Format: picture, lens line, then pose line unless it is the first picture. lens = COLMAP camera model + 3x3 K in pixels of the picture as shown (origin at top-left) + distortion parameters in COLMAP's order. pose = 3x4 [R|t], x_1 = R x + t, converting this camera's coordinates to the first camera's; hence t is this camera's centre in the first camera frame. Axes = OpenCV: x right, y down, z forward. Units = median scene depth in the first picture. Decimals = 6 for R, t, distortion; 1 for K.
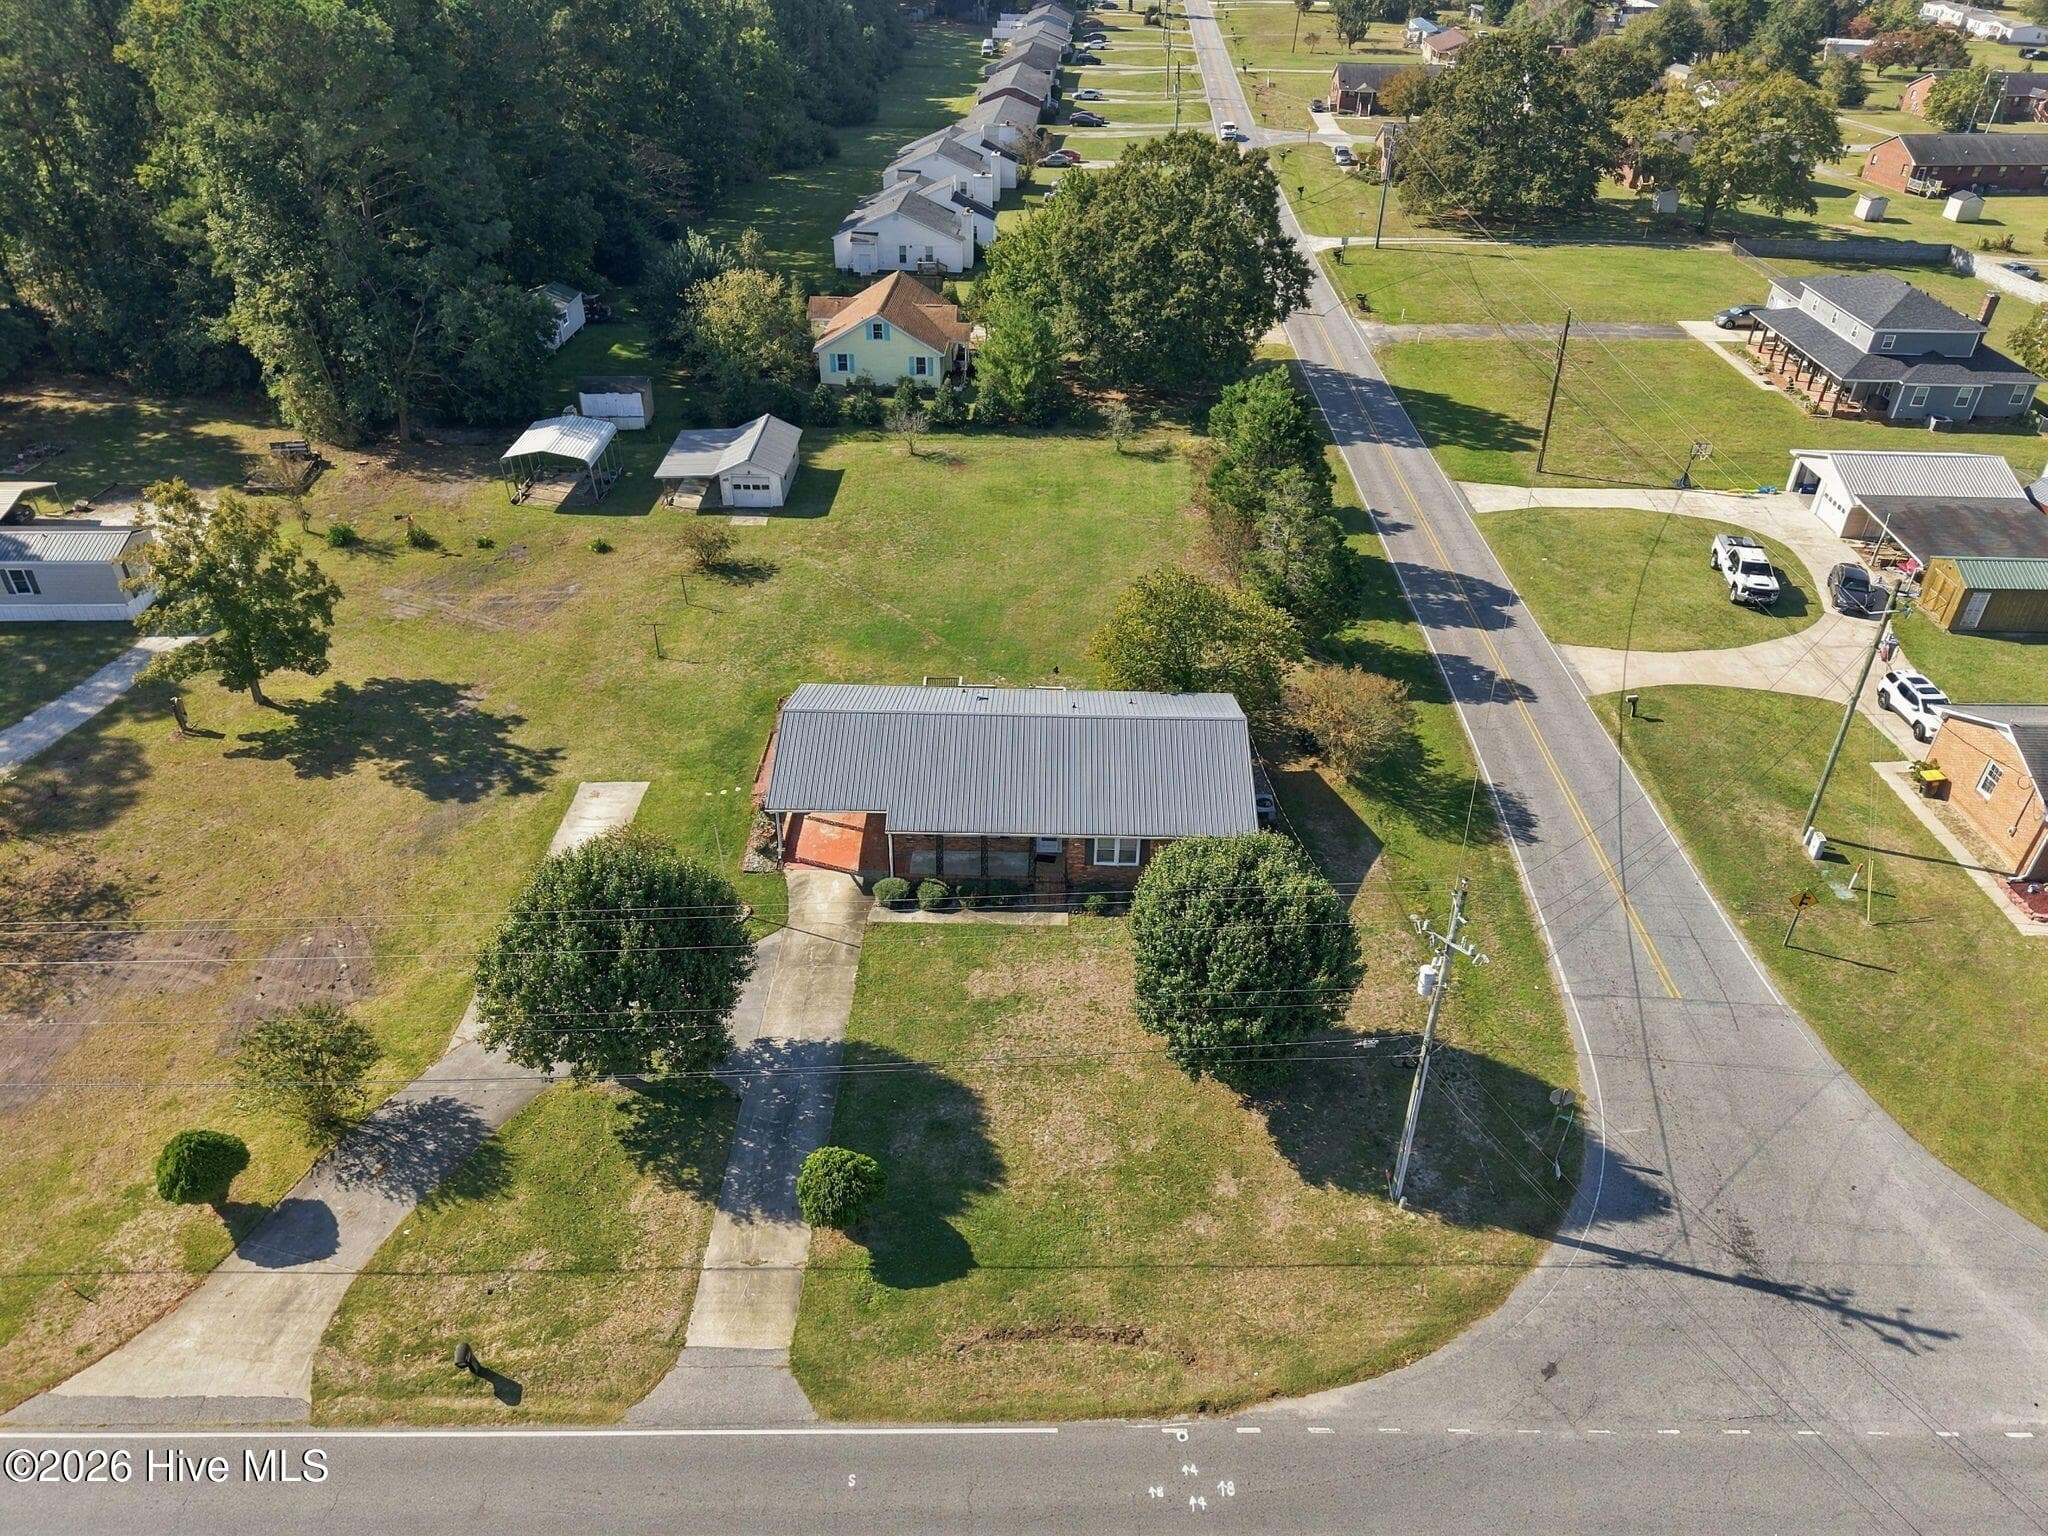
lens RADIAL K [[1374.1, 0, 1024.0], [0, 1374.1, 768.0], [0, 0, 1]] dist [0.024394, -0.021414]
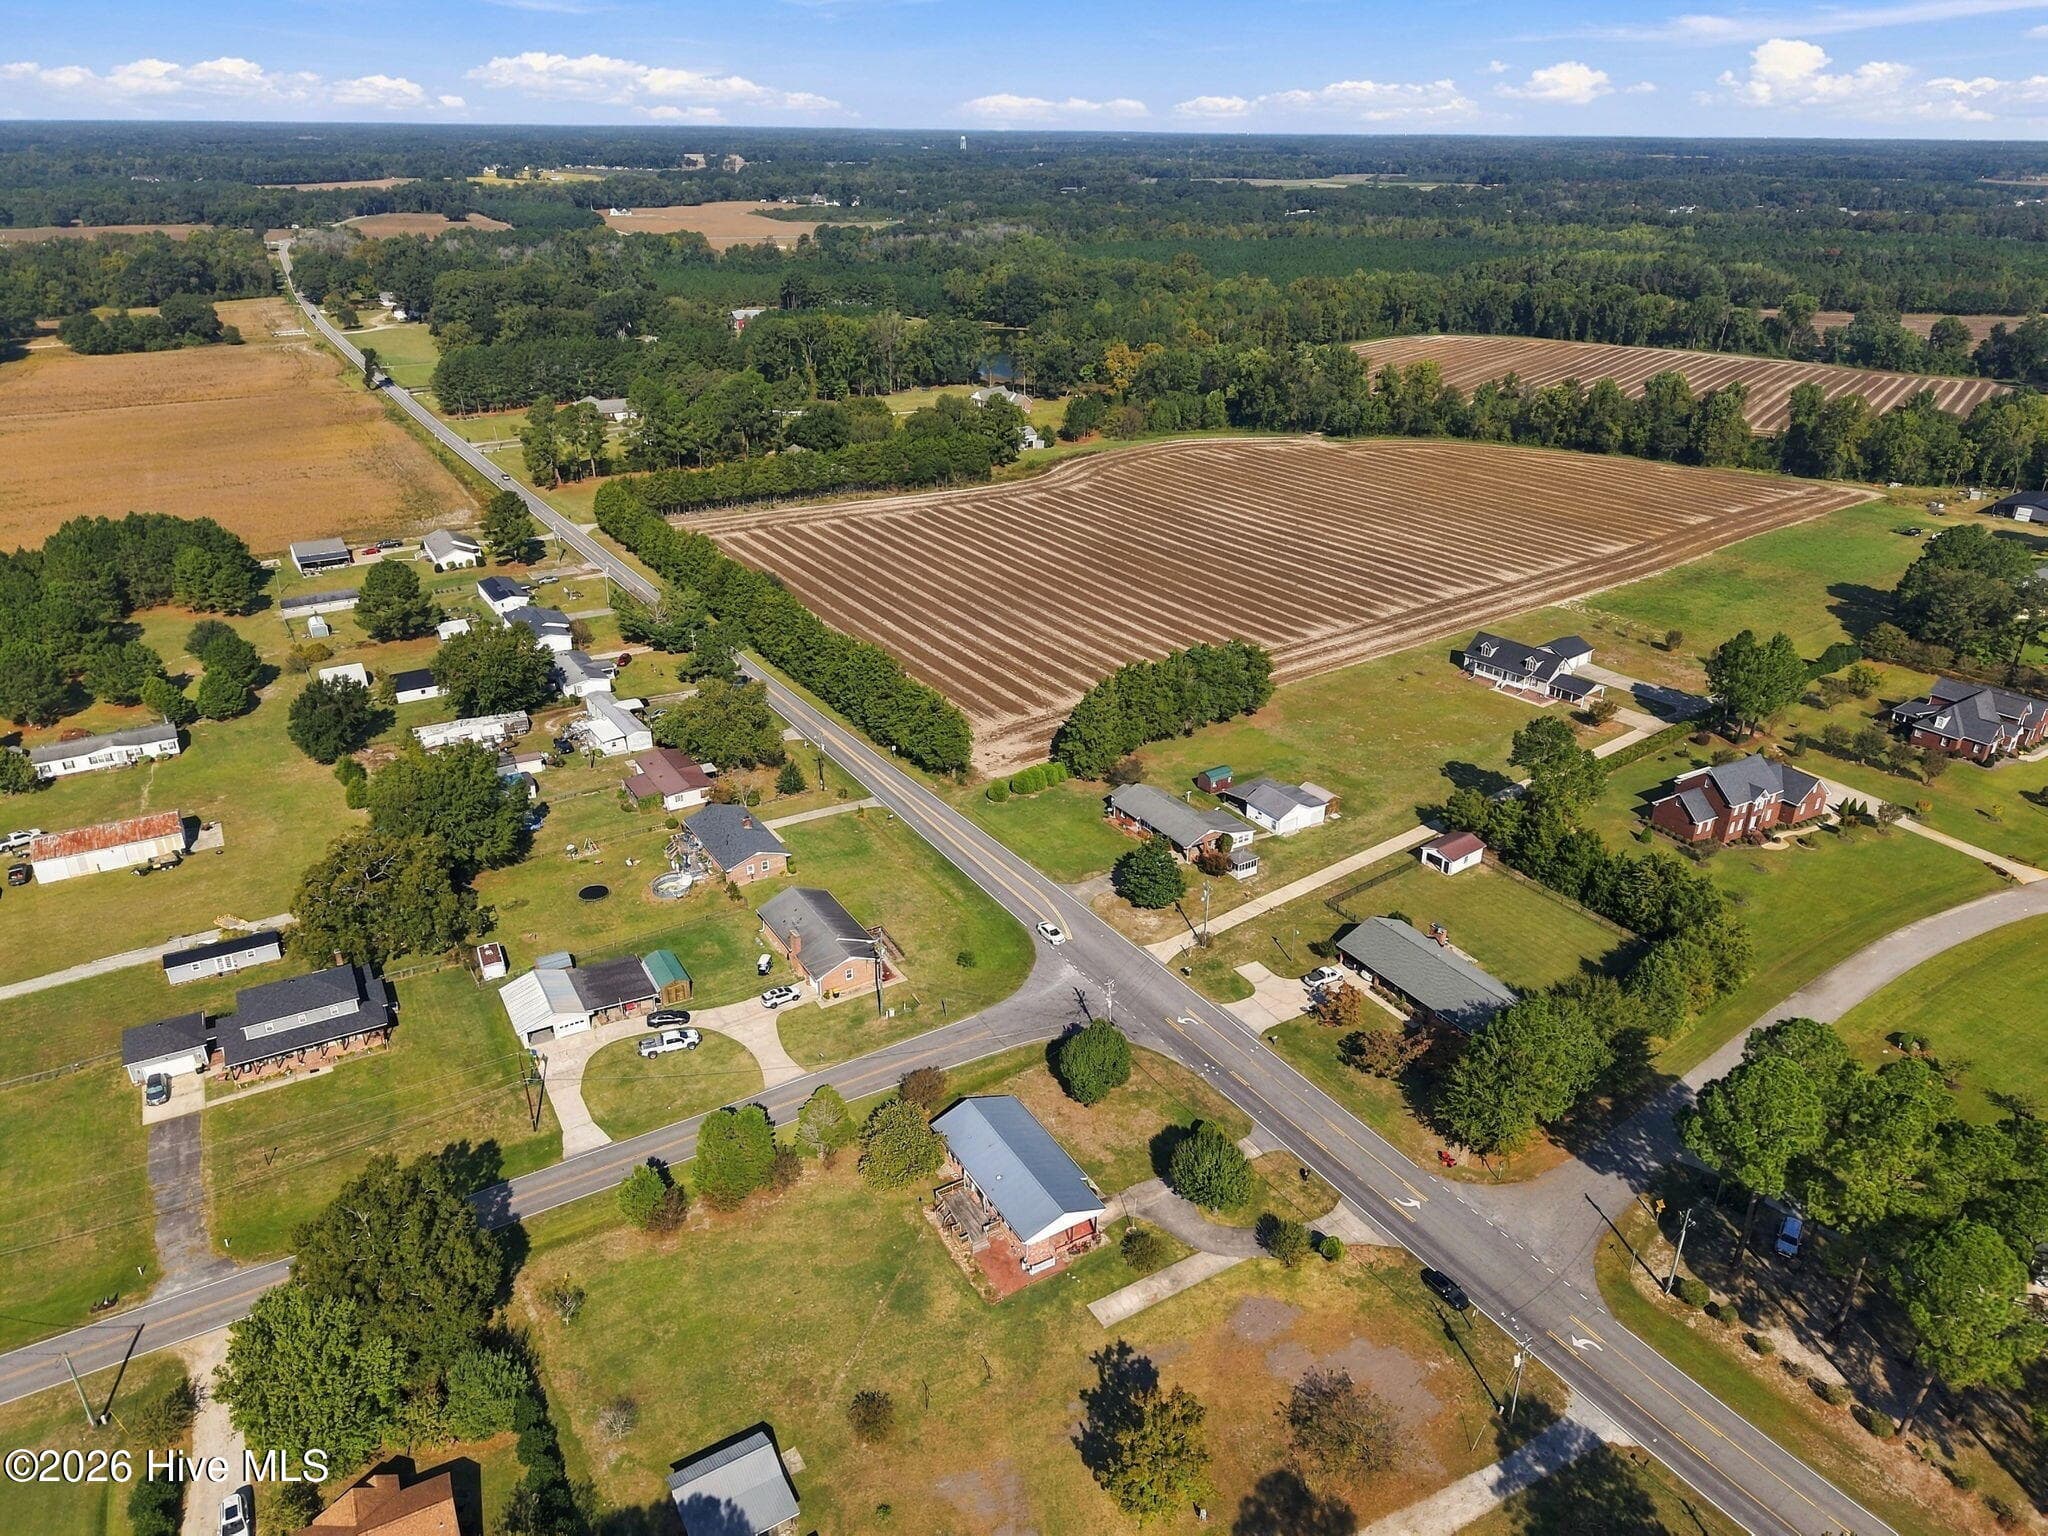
lens RADIAL K [[1374.1, 0, 1024.0], [0, 1374.1, 768.0], [0, 0, 1]] dist [0.024394, -0.021414]
pose [[-0.529691, -0.374134, 0.761217, -1.357996], [0.466171, 0.621347, 0.629772, -1.670040], [-0.708599, 0.688441, -0.154712, 0.753086]]
